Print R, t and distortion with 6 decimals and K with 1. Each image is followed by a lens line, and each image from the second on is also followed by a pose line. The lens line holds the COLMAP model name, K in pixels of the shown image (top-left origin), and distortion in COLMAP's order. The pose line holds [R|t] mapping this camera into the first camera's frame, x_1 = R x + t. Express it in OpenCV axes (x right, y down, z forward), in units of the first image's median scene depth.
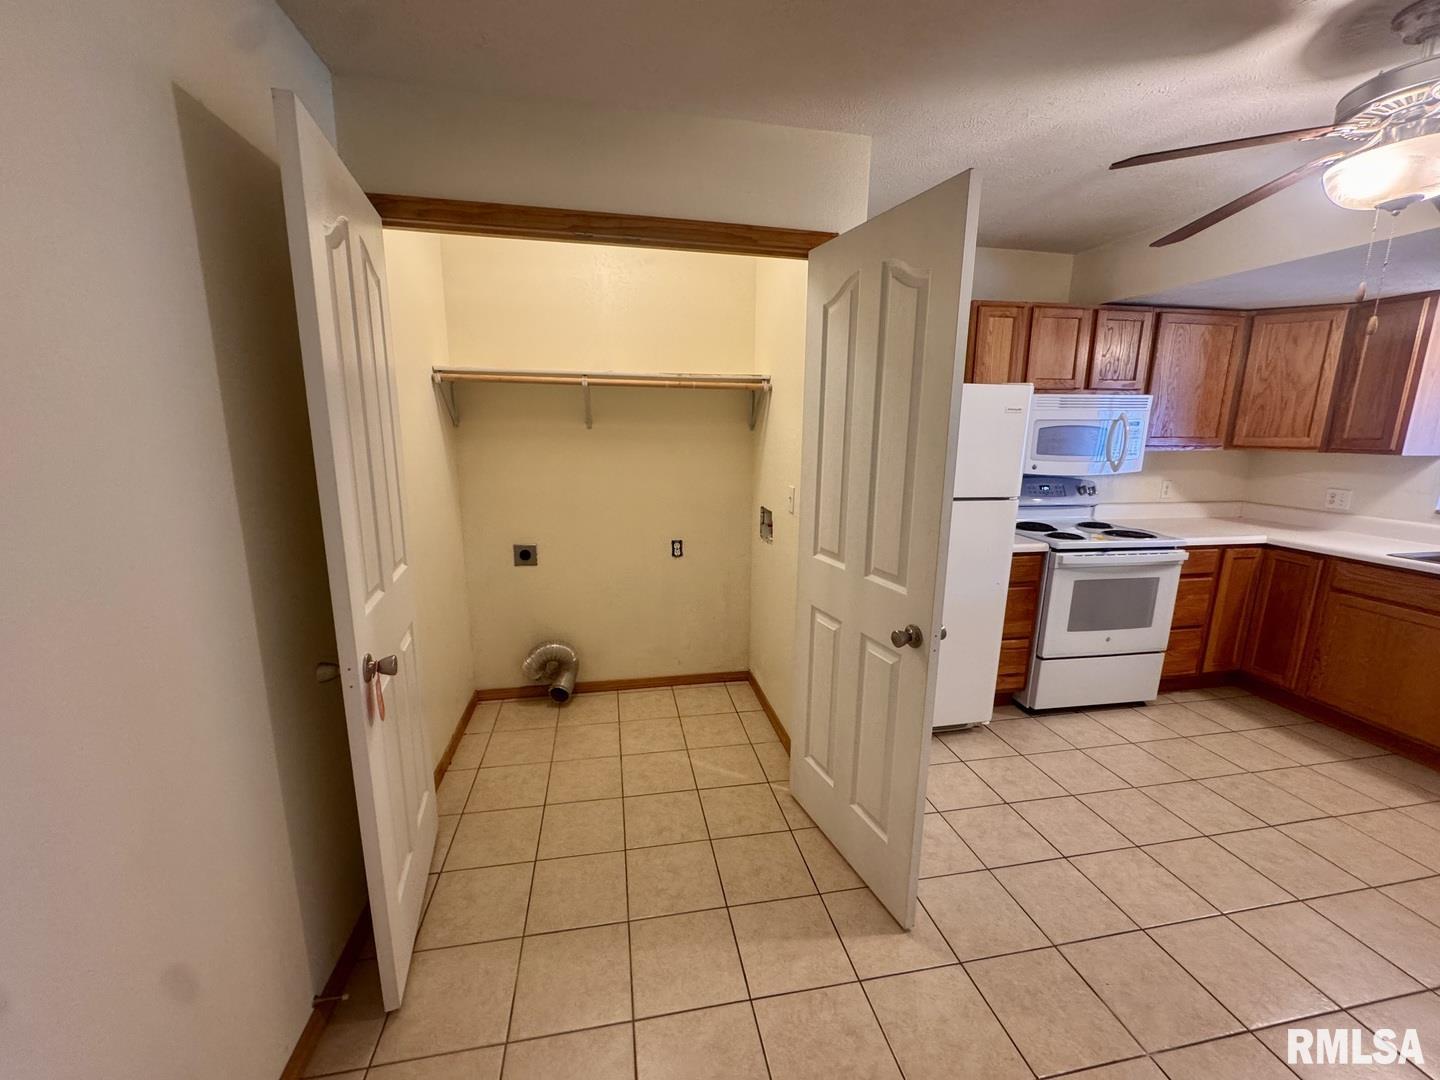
lens RADIAL K [[578.6, 0, 717.7], [0, 578.6, 538.4], [0, 0, 1]] dist [-0.002962, -0.000161]
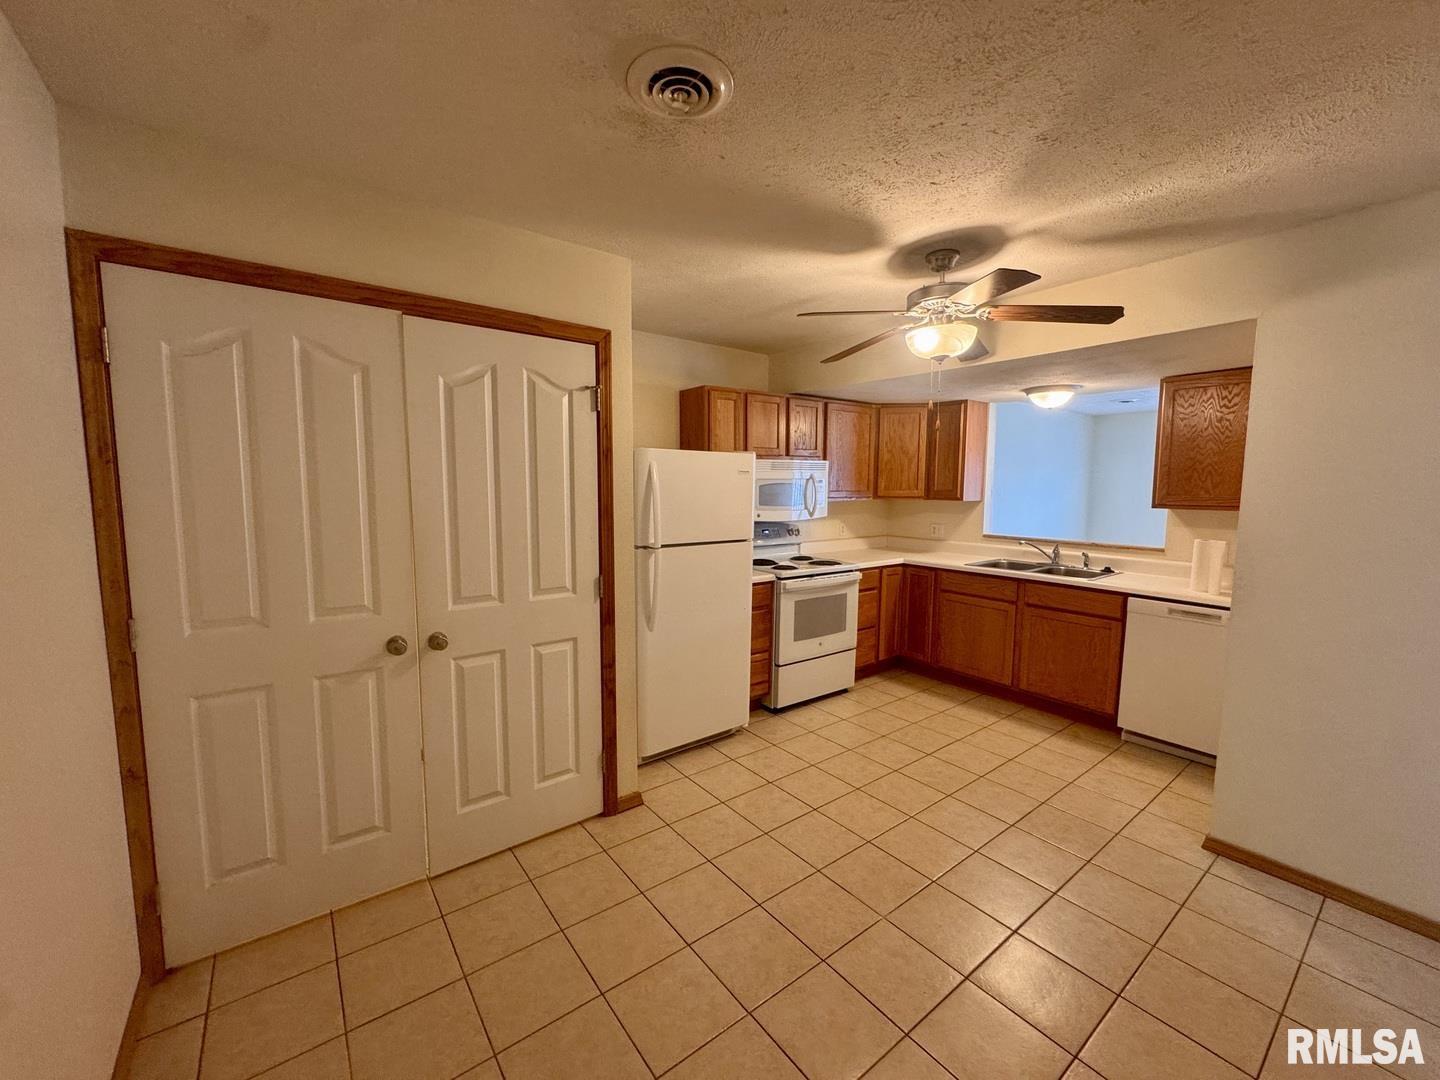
lens RADIAL K [[578.6, 0, 719.4], [0, 578.6, 539.7], [0, 0, 1]] dist [-0.002962, -0.000161]
pose [[0.895594, -0.048974, 0.442169, -0.099637], [0.090394, 0.993221, -0.073080, 0.015049], [-0.435592, 0.105419, 0.893950, -0.099423]]
